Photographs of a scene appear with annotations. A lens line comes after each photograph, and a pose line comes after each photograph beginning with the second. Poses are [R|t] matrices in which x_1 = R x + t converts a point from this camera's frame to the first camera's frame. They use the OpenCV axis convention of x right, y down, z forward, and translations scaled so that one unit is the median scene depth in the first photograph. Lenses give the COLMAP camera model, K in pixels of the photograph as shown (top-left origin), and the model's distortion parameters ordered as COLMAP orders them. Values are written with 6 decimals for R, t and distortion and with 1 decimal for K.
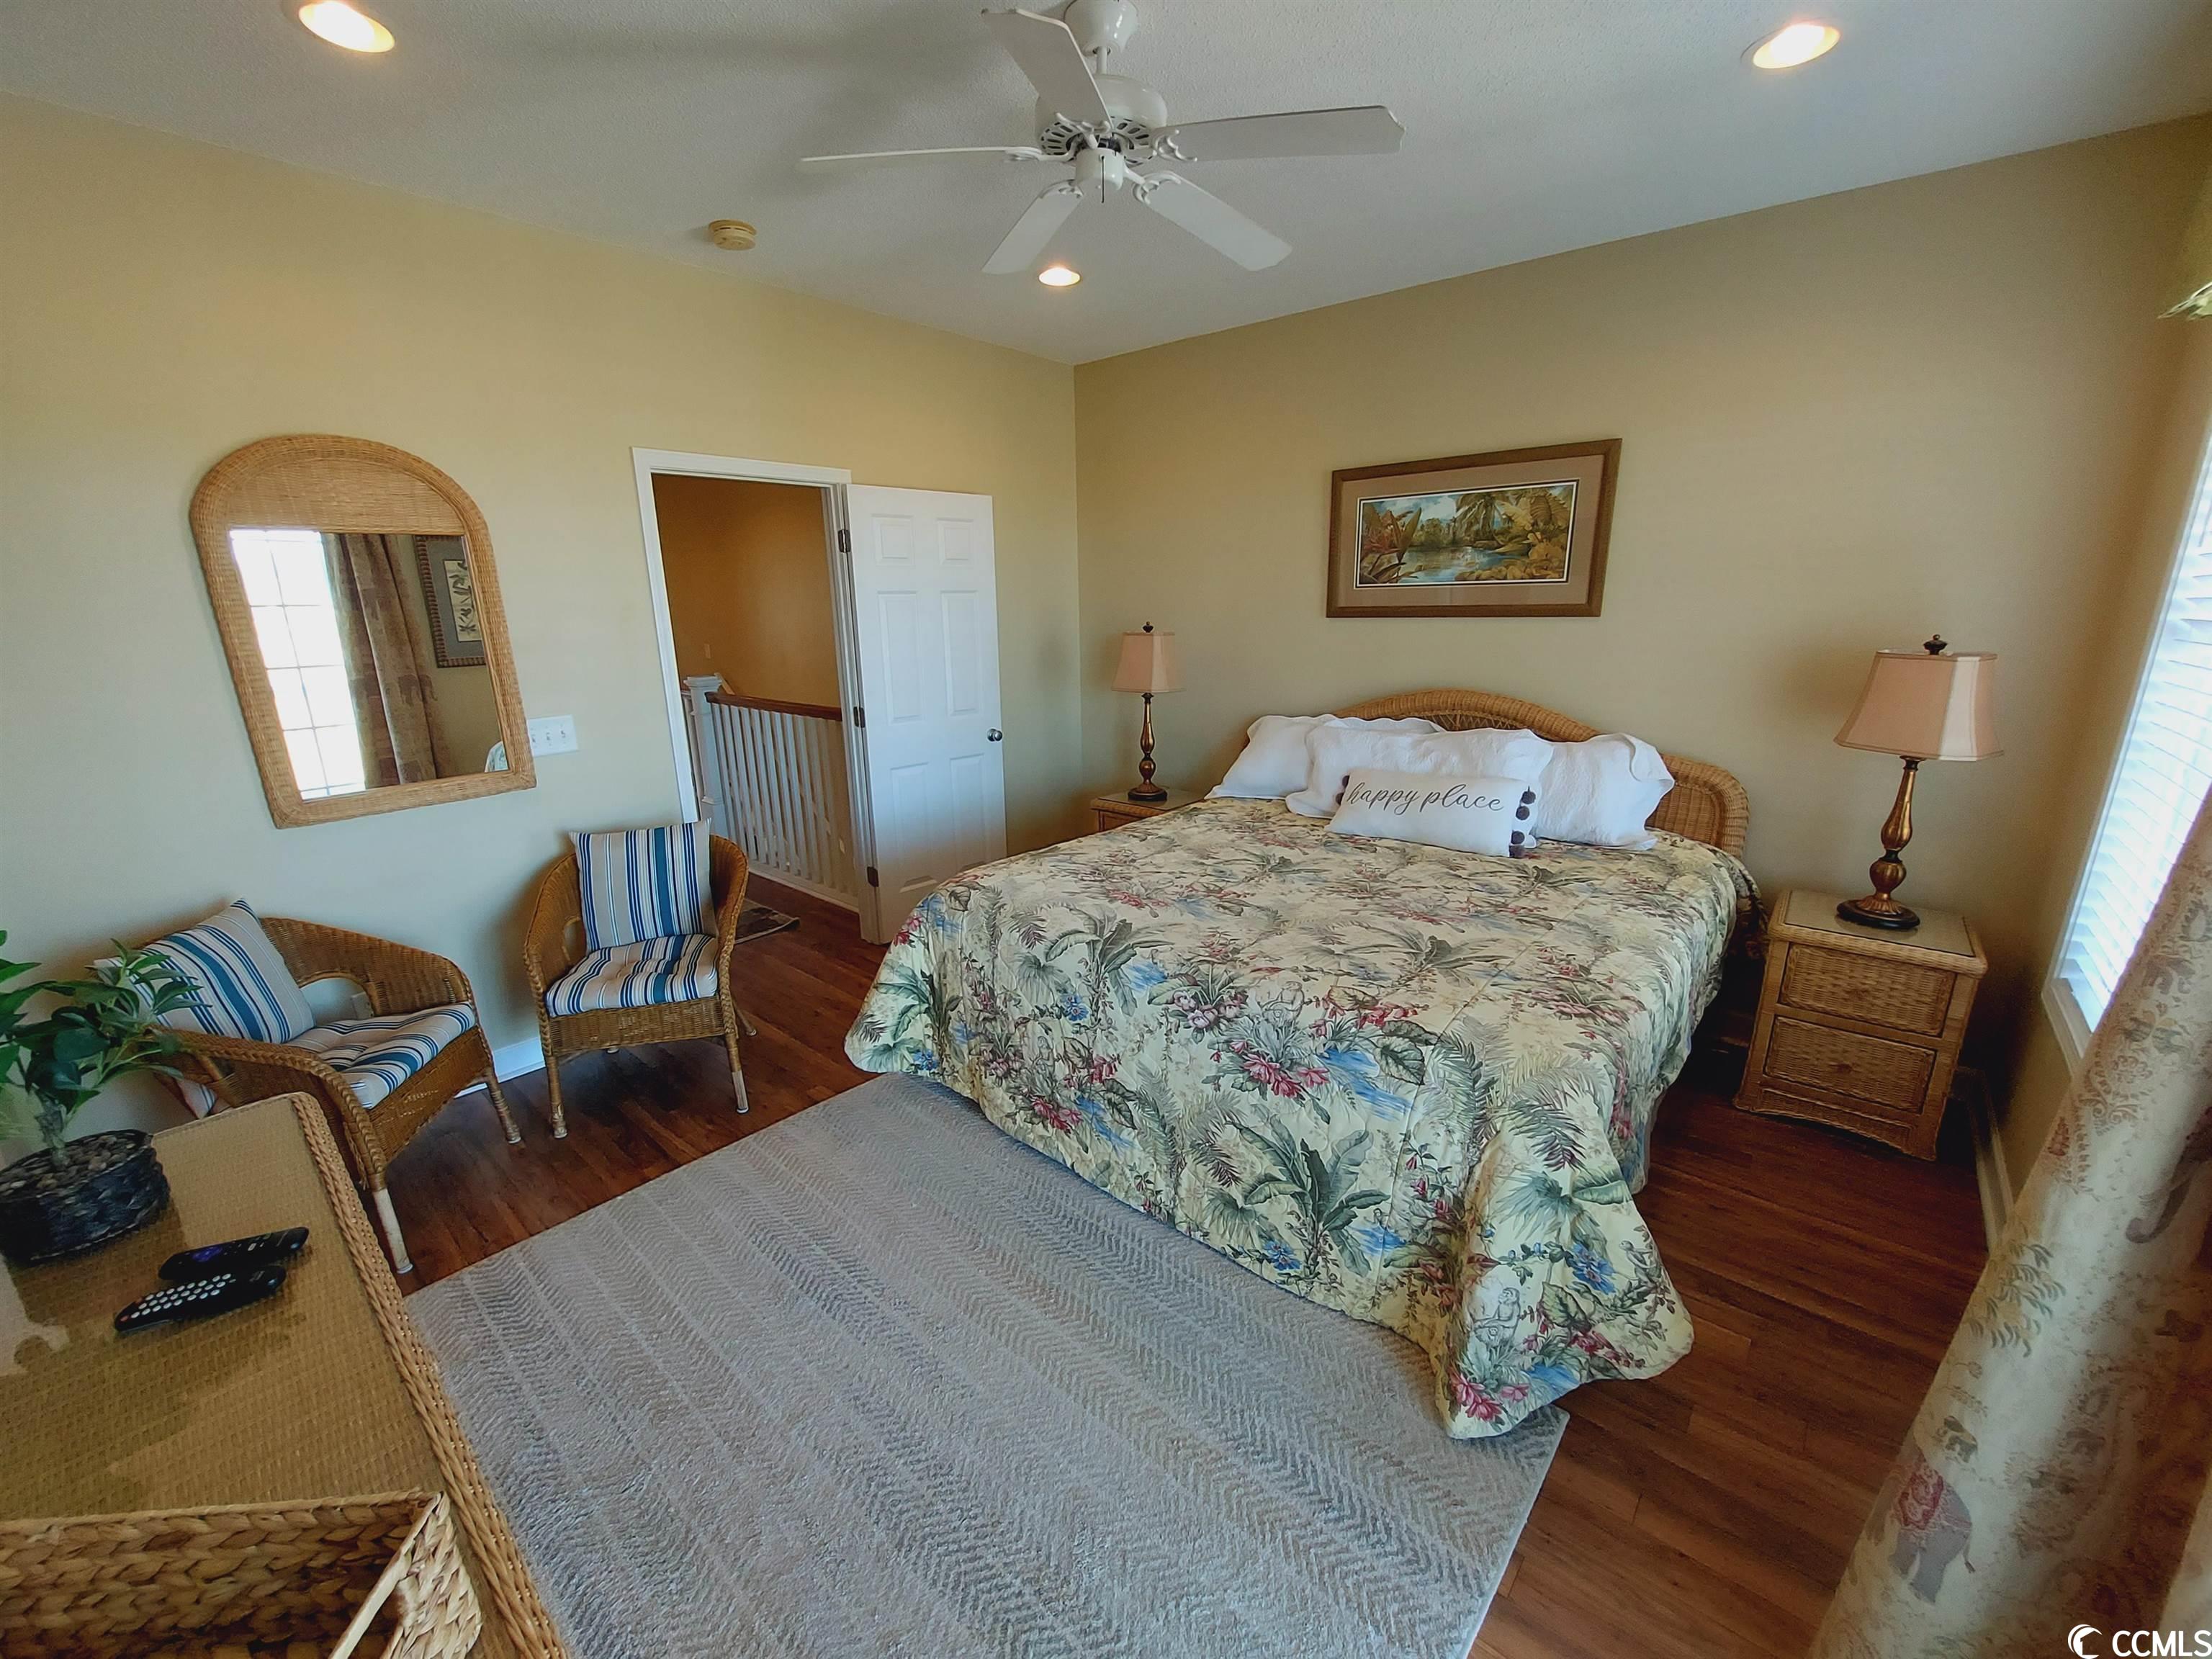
lens RADIAL K [[882.1, 0, 1094.3], [0, 882.1, 844.6], [0, 0, 1]] dist [-0.019801, -0.000091]
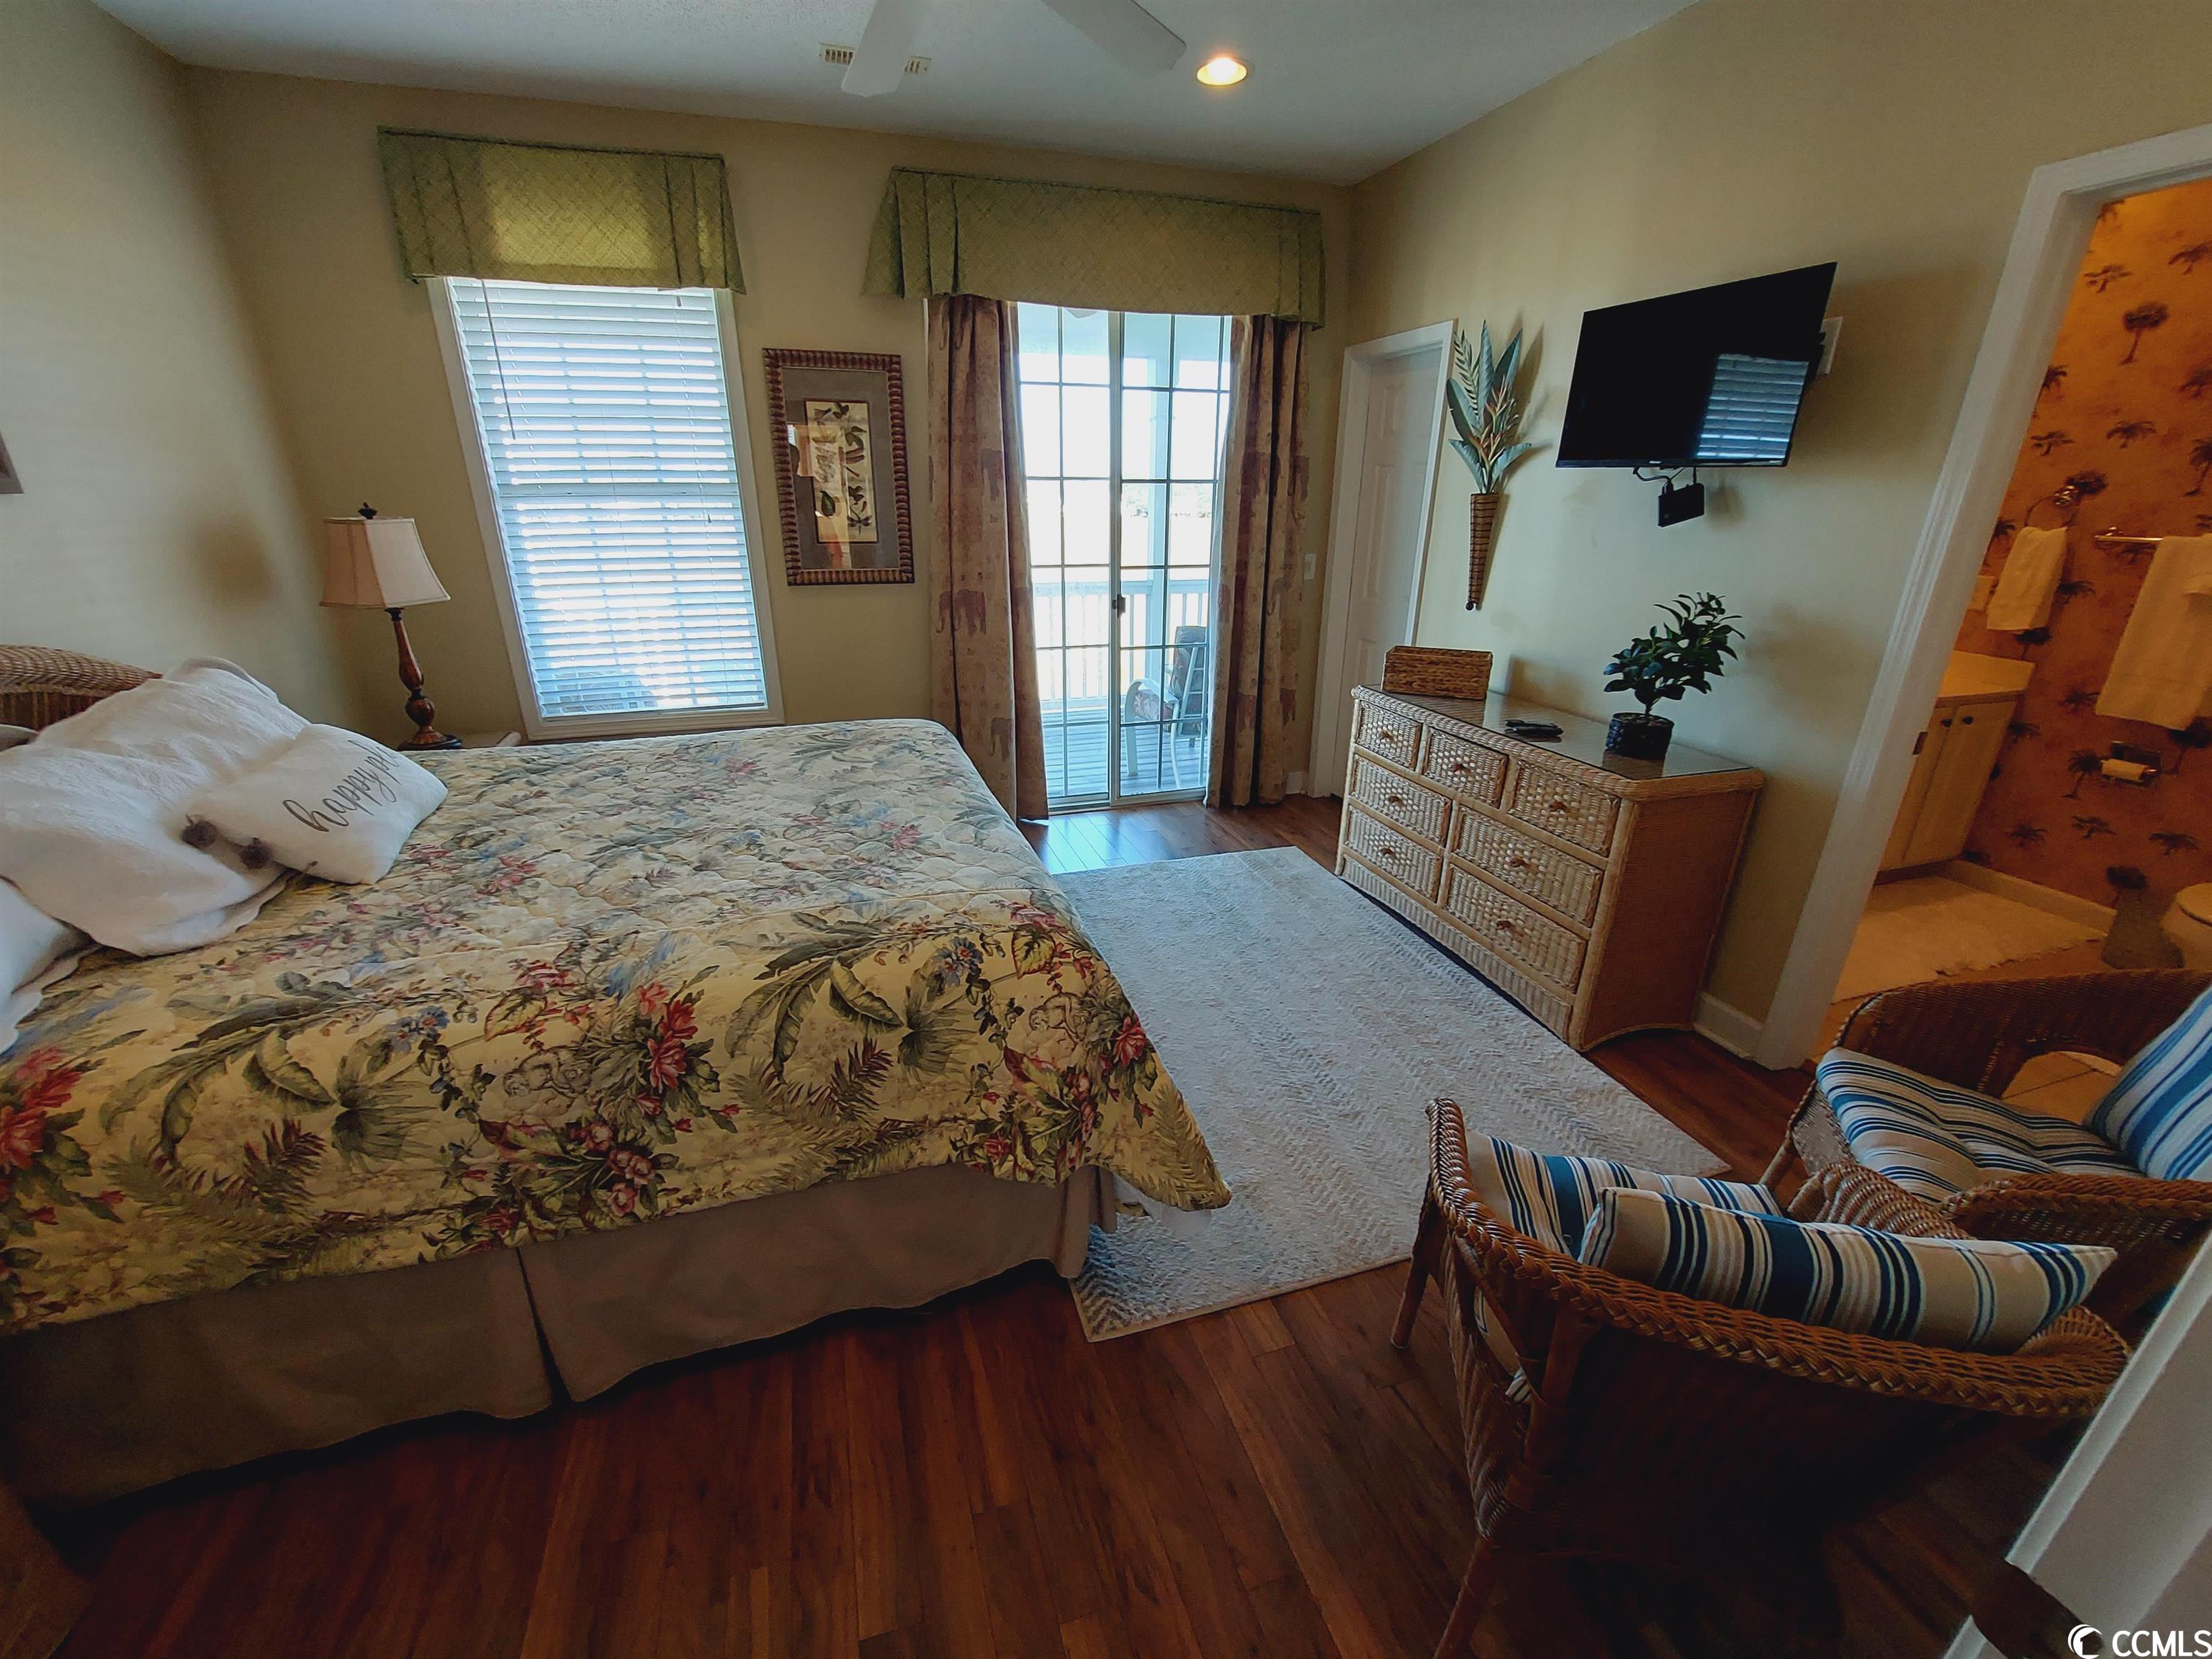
lens RADIAL K [[882.1, 0, 1094.3], [0, 882.1, 844.6], [0, 0, 1]] dist [-0.019801, -0.000091]
pose [[-0.848277, -0.211784, 0.485360, -0.516566], [0.124241, 0.811371, 0.571175, -0.381020], [-0.514772, 0.544816, -0.661955, 1.402384]]
